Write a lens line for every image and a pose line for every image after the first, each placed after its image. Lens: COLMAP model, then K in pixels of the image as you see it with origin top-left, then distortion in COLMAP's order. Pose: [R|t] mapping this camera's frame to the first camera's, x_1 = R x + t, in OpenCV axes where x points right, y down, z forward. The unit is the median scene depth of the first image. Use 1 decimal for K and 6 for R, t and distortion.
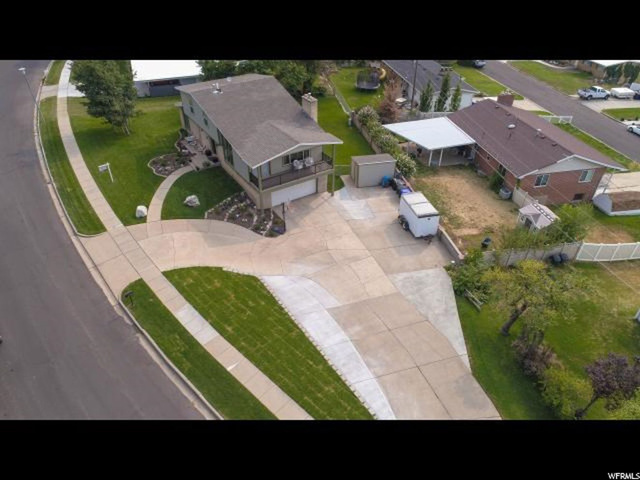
lens RADIAL K [[429.7, 0, 319.1], [0, 429.7, 239.6], [0, 0, 1]] dist [0.003269, -0.005763]
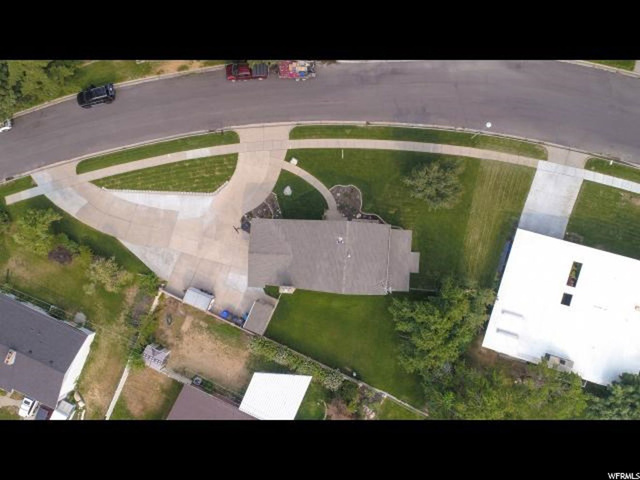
lens RADIAL K [[429.7, 0, 319.4], [0, 429.7, 240.0], [0, 0, 1]] dist [0.003269, -0.005763]
pose [[-0.596971, 0.802165, 0.012542, -0.261748], [-0.462994, -0.357242, 0.811181, -1.639773], [0.655182, 0.478444, 0.584661, 0.255379]]
